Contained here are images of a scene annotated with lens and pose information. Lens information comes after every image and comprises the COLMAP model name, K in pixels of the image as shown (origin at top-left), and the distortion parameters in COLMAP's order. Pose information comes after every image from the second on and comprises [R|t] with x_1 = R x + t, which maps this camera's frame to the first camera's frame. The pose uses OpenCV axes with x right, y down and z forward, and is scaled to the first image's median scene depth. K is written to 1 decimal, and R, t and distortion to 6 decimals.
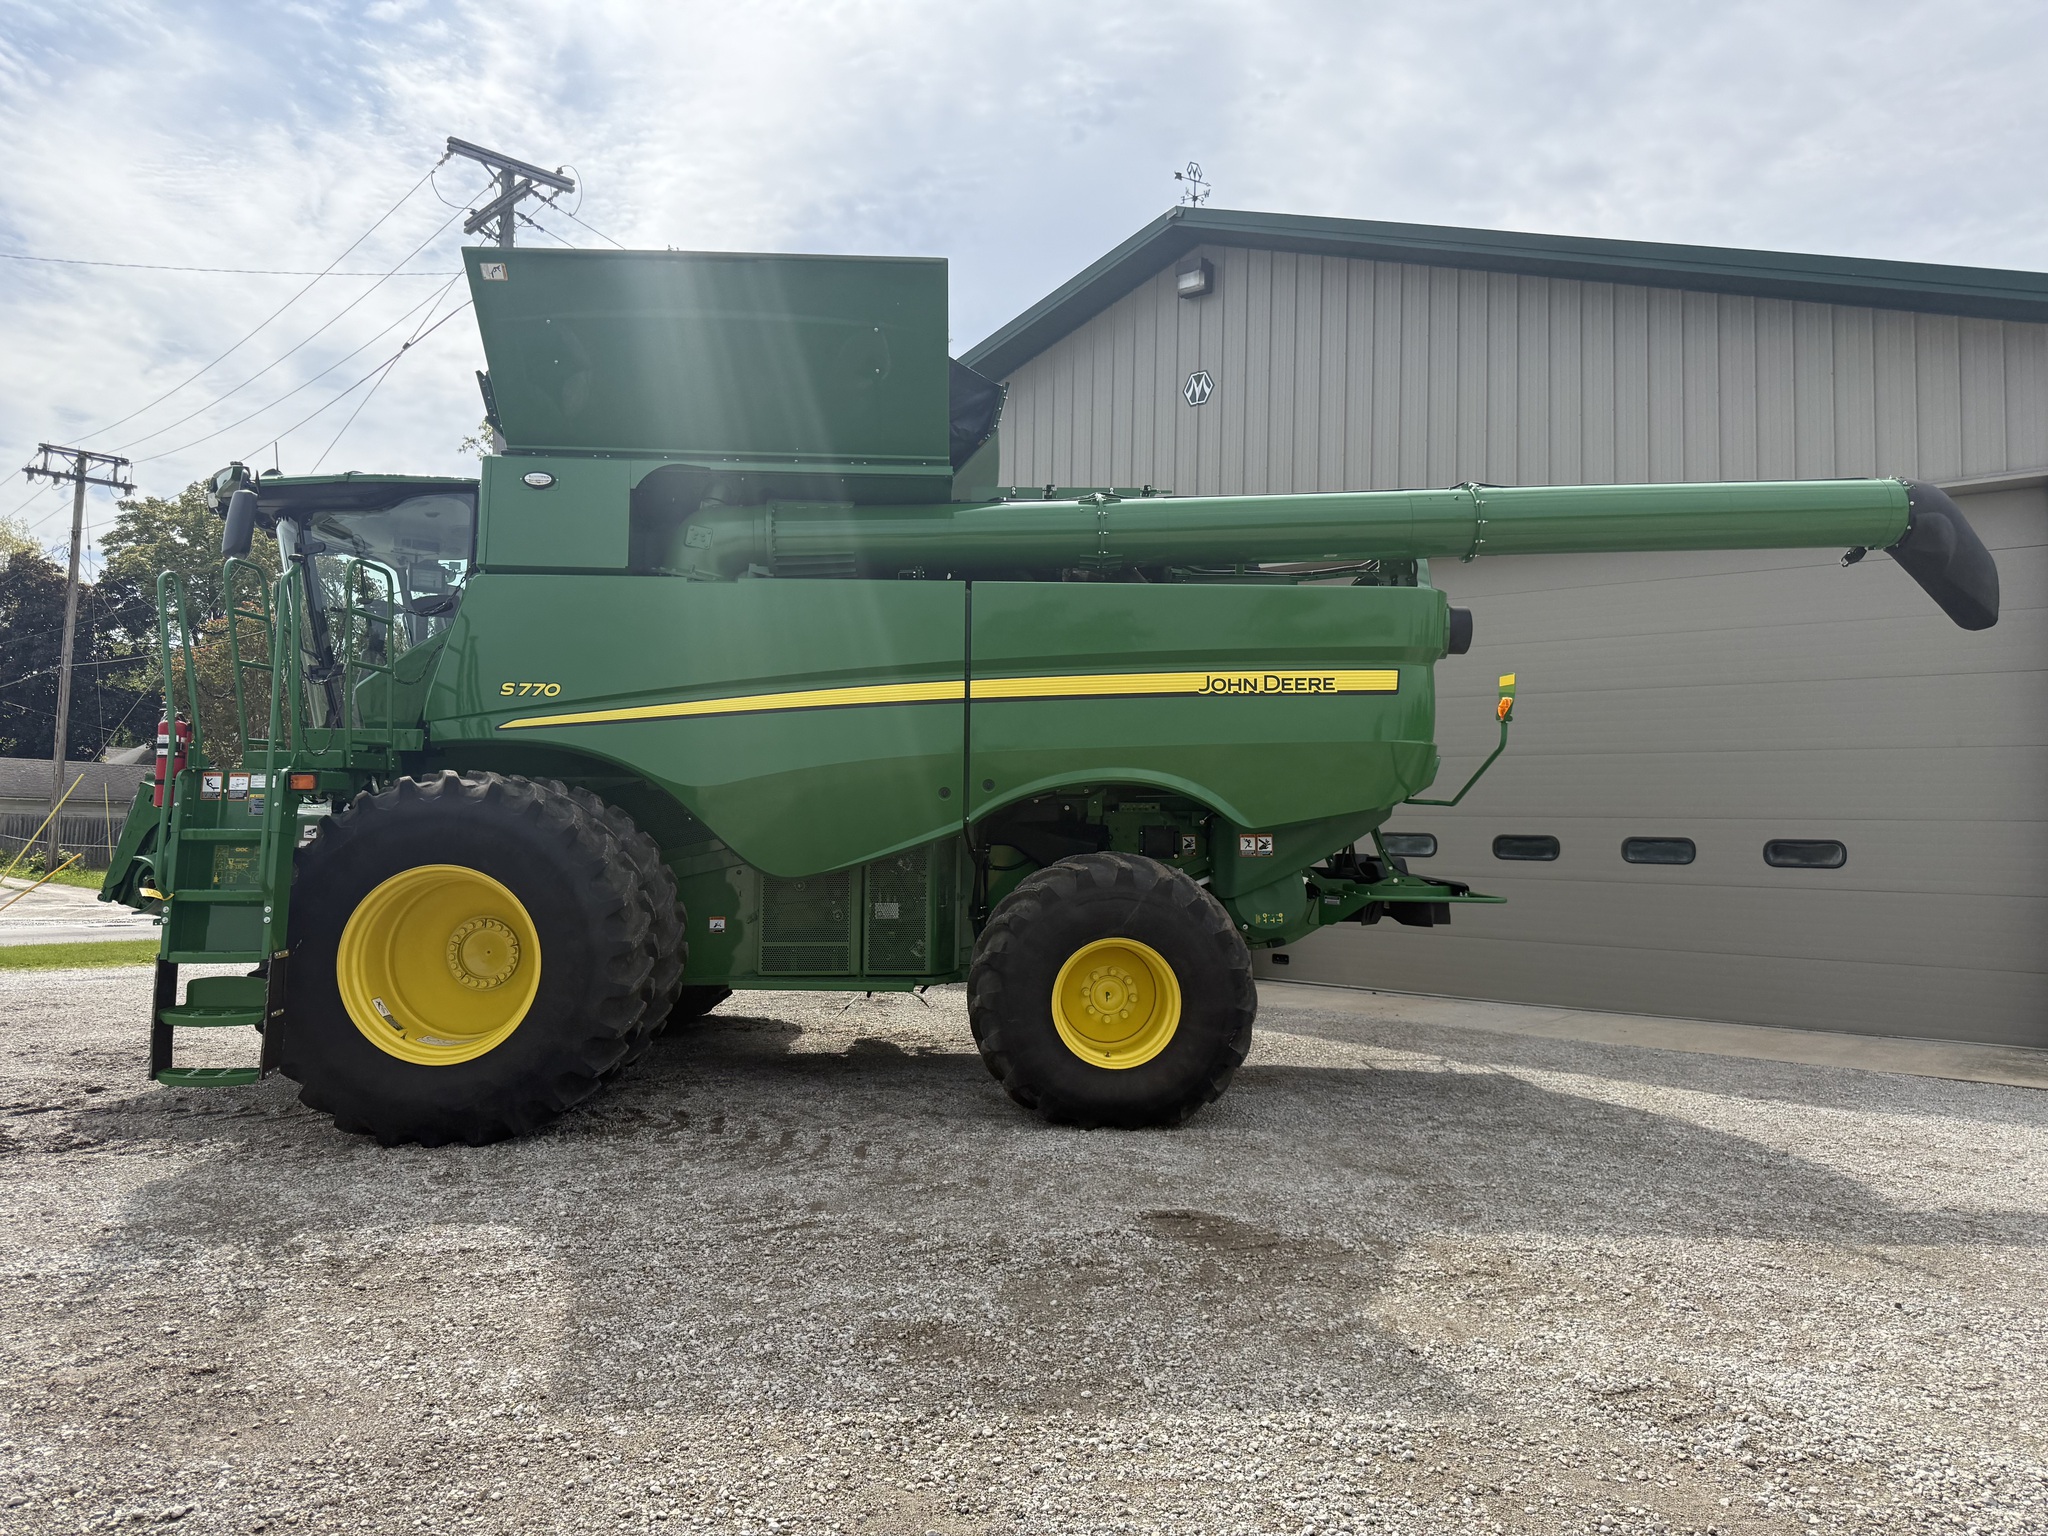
lens RADIAL K [[1435.9, 0, 1013.0], [0, 1435.9, 764.7], [0, 0, 1]] dist [0.095354, -0.130795]
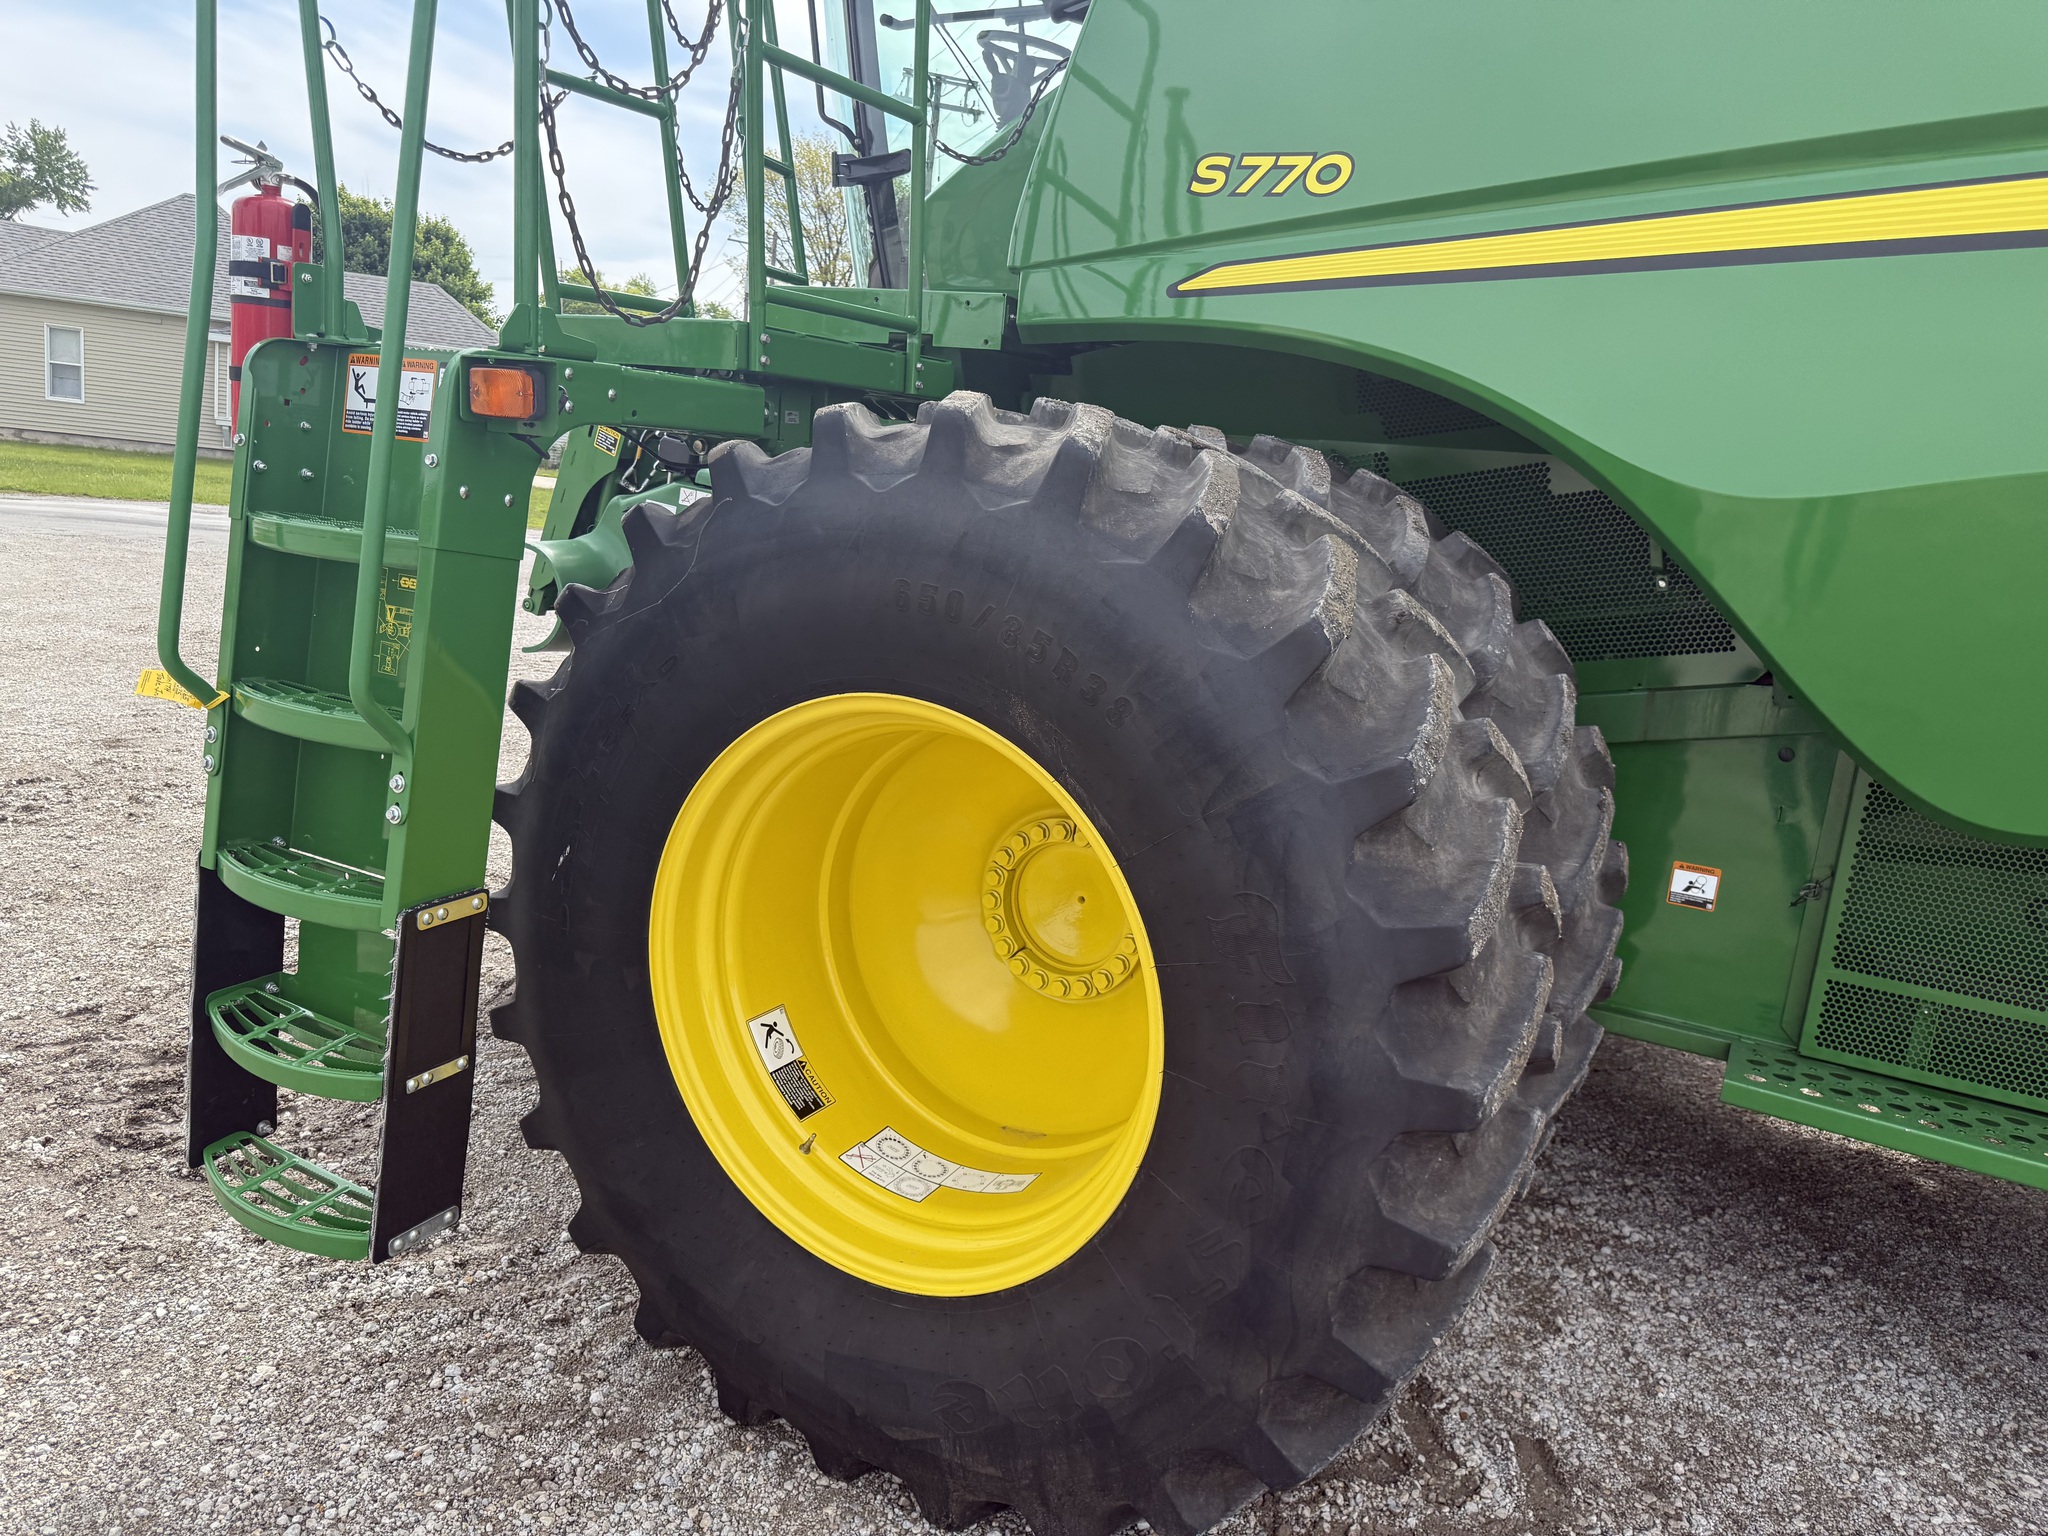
lens RADIAL K [[1435.9, 0, 1013.0], [0, 1435.9, 764.7], [0, 0, 1]] dist [0.095354, -0.130795]
pose [[0.854728, 0.174499, -0.488866, -0.209224], [-0.064102, 0.970075, 0.234191, 0.008323], [0.515103, -0.168833, 0.840336, 0.716415]]
